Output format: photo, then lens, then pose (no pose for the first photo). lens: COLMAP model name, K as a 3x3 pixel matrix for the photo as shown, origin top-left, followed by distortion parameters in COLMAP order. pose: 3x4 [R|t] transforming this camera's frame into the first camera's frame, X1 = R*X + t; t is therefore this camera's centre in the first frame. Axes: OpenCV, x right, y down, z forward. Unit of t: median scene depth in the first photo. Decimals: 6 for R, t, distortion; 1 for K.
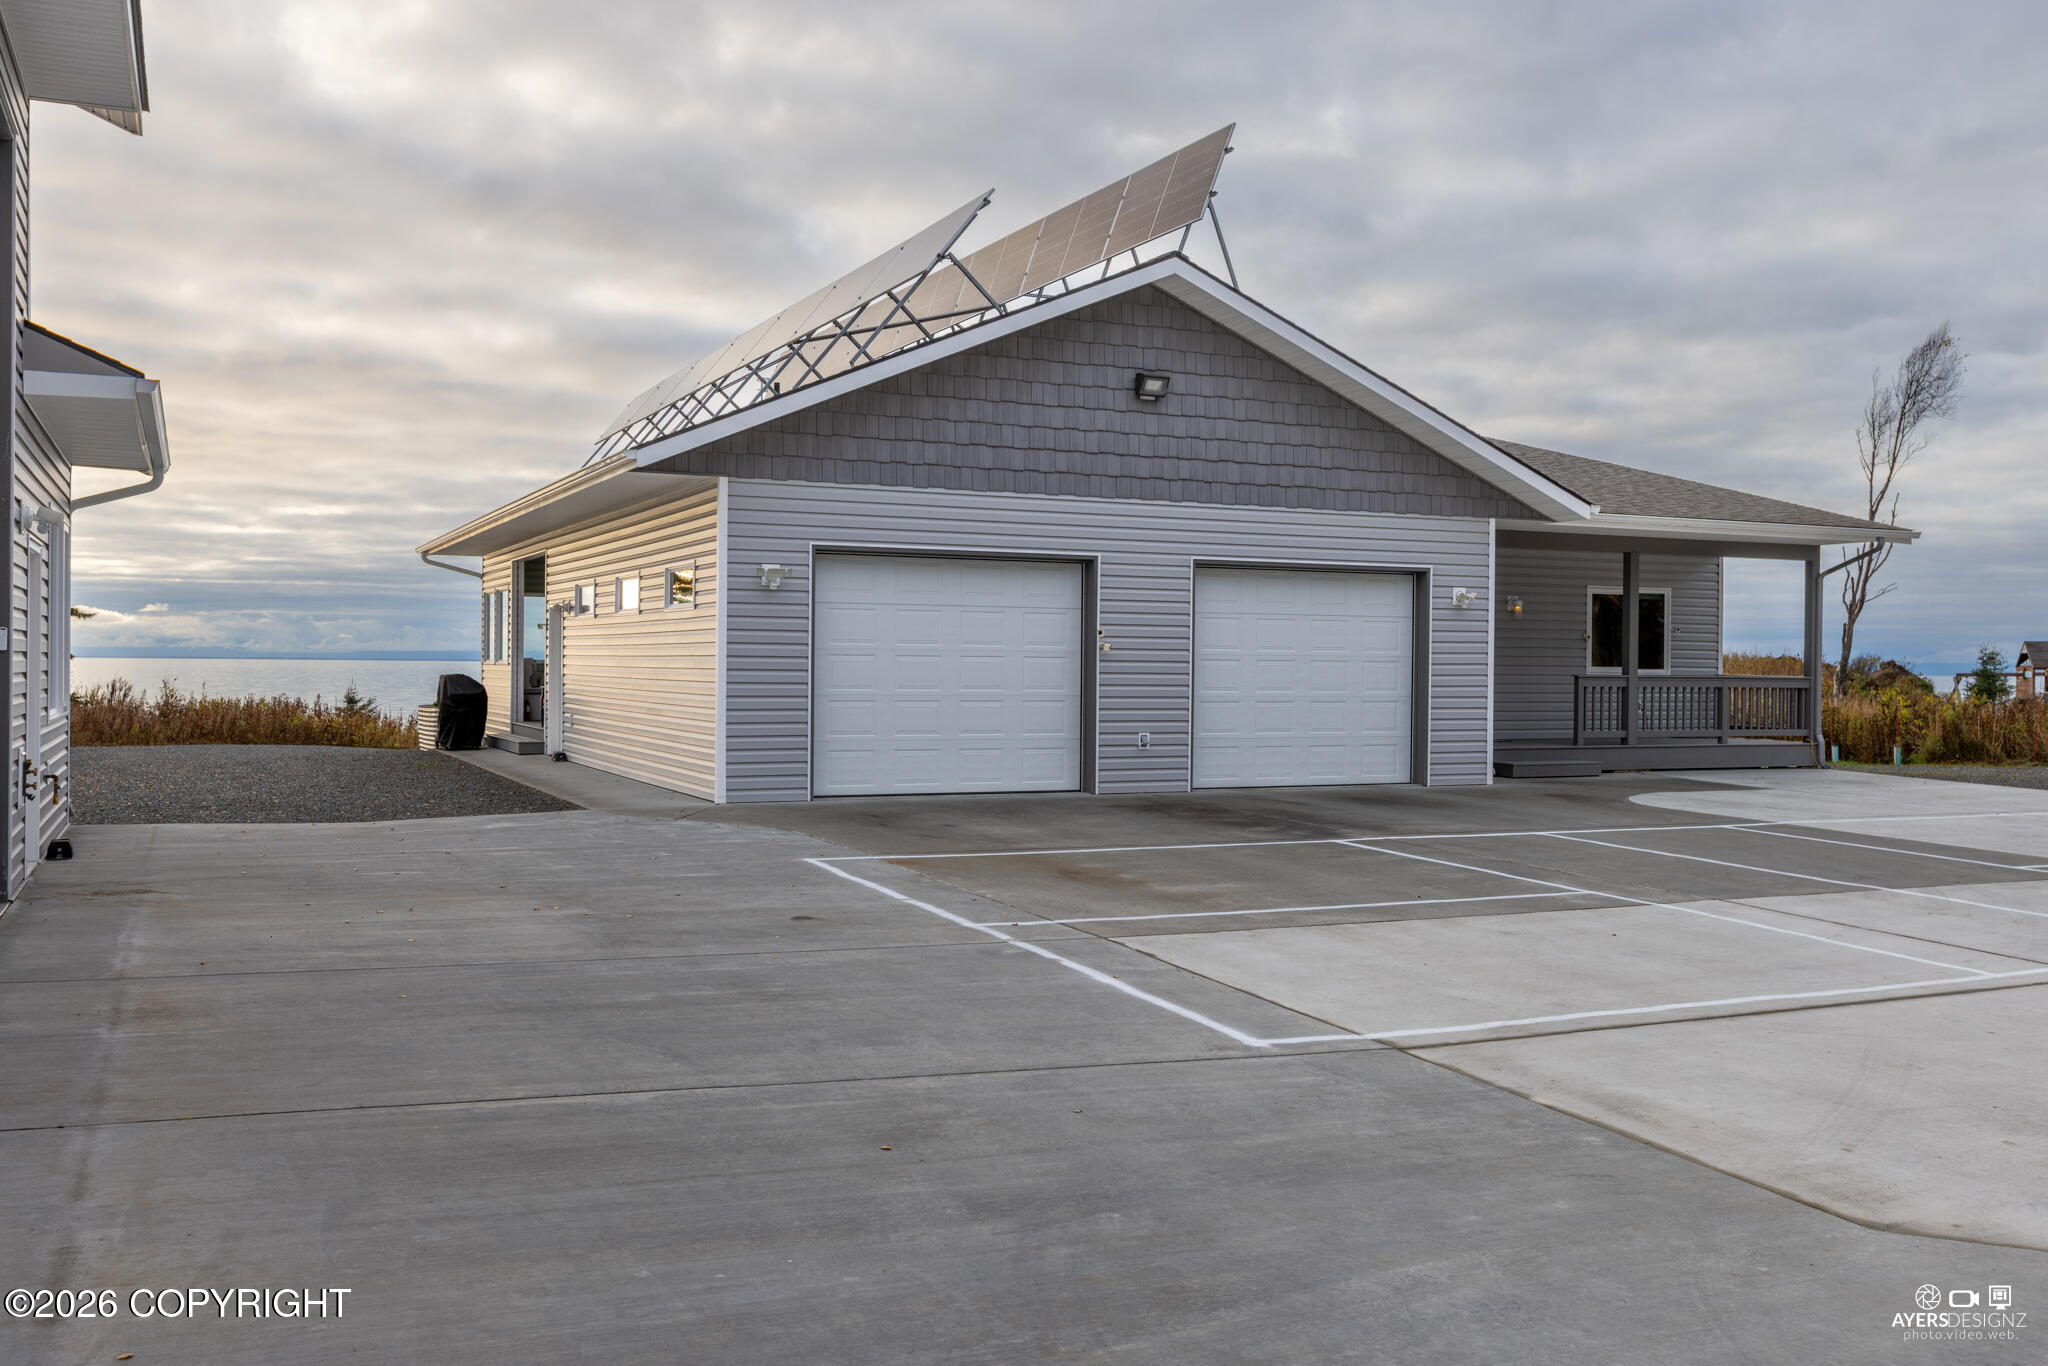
lens RADIAL K [[1816.9, 0, 1010.2], [0, 1816.9, 669.0], [0, 0, 1]] dist [0.005739, -0.026305]
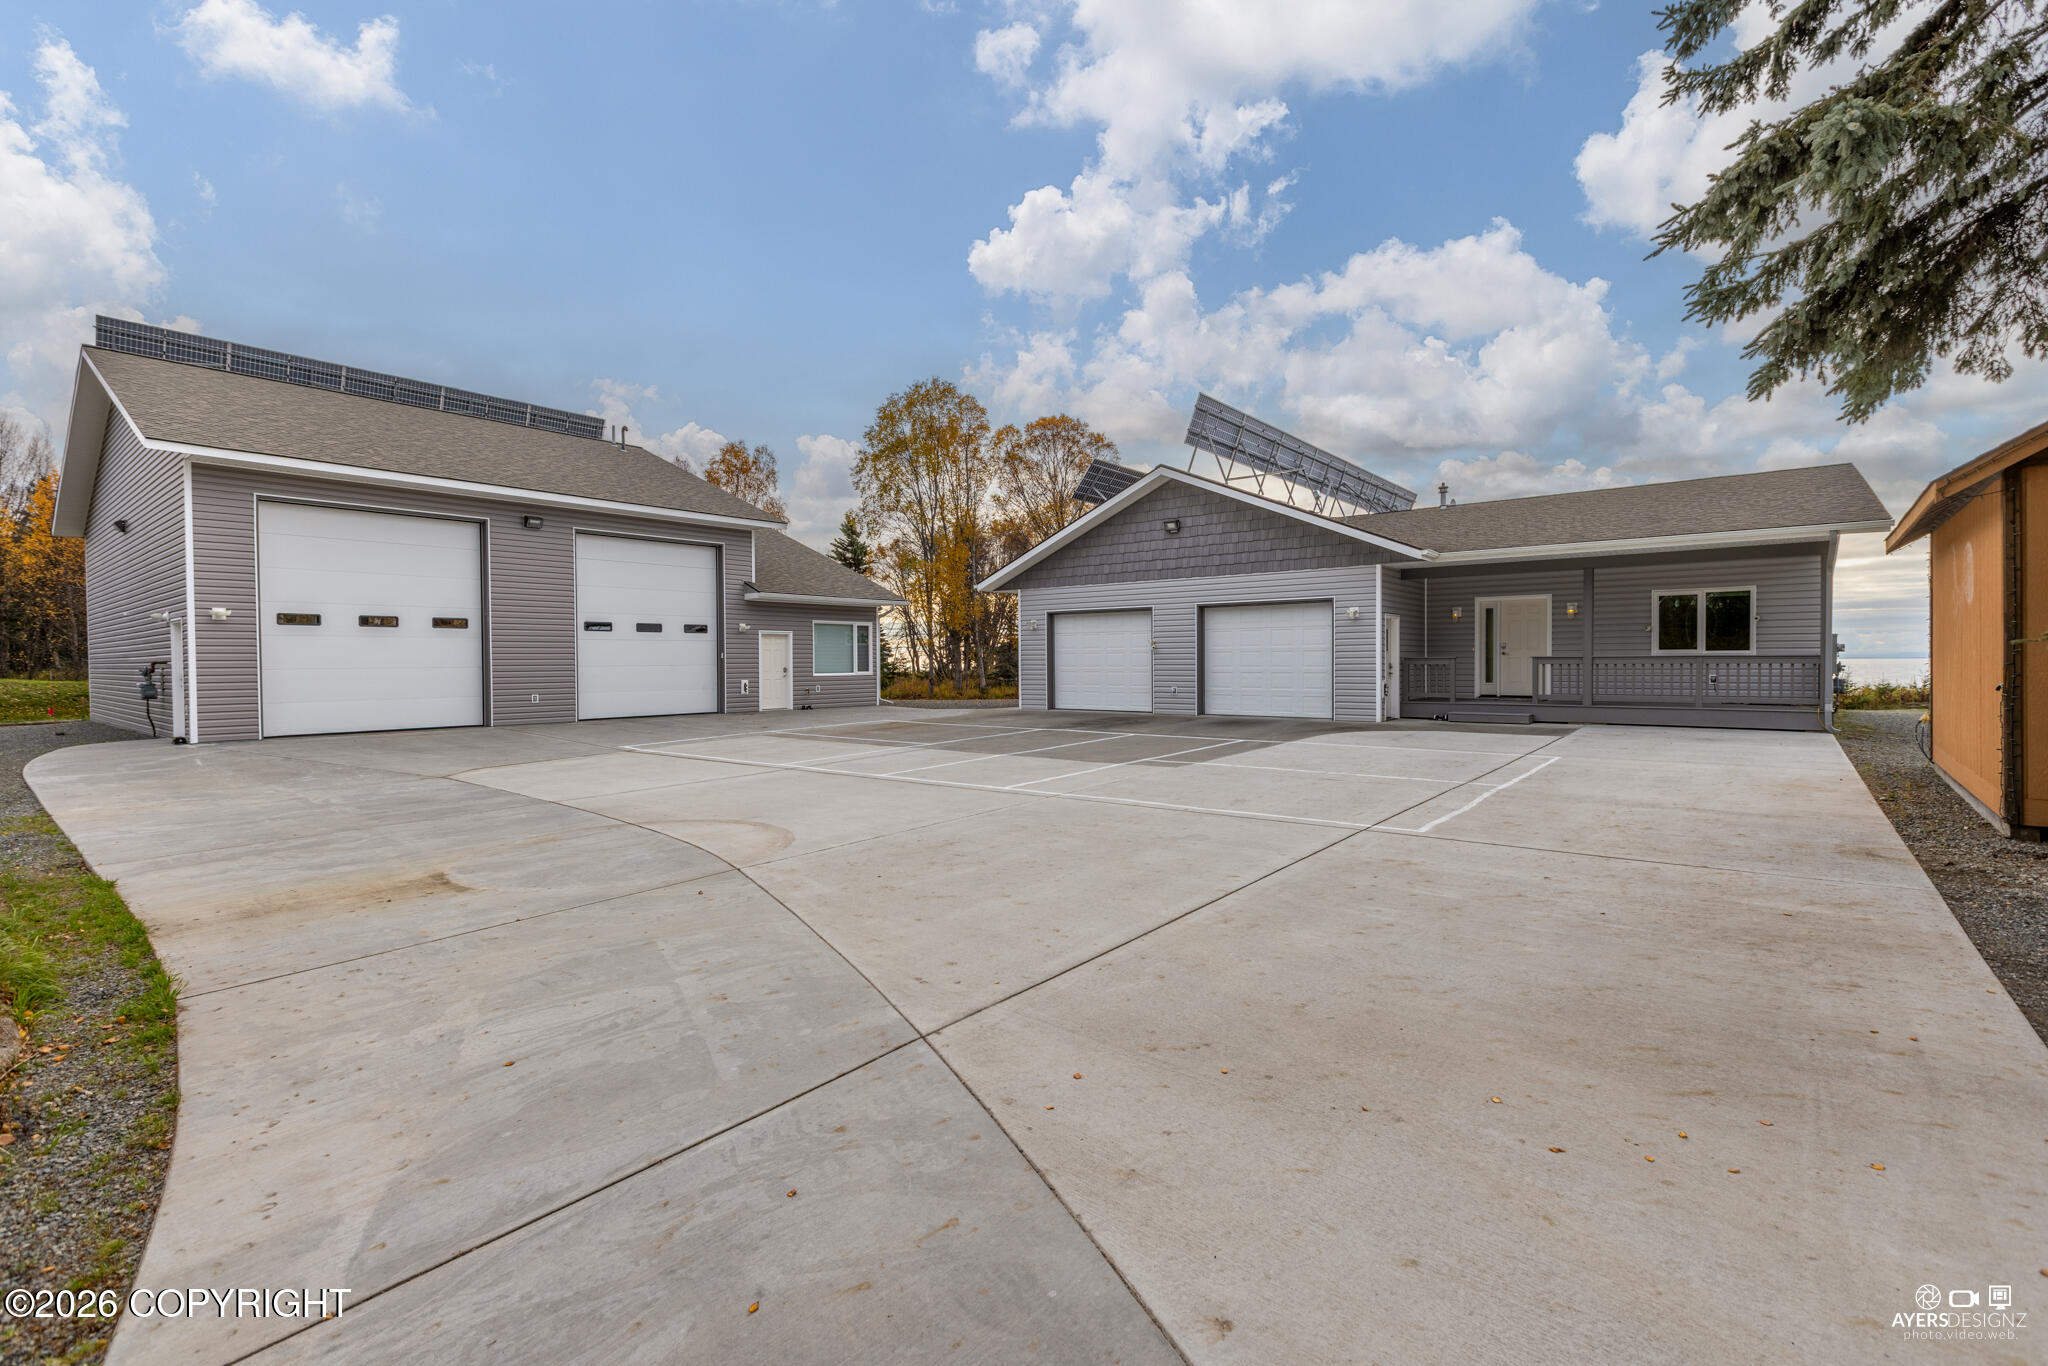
lens RADIAL K [[915.2, 0, 1020.0], [0, 915.2, 675.6], [0, 0, 1]] dist [-0.001779, 0.000182]
pose [[0.433109, 0.001703, -0.901340, 0.965818], [0.007079, 0.999961, 0.005291, 0.014514], [0.901314, -0.008673, 0.433080, 0.361333]]
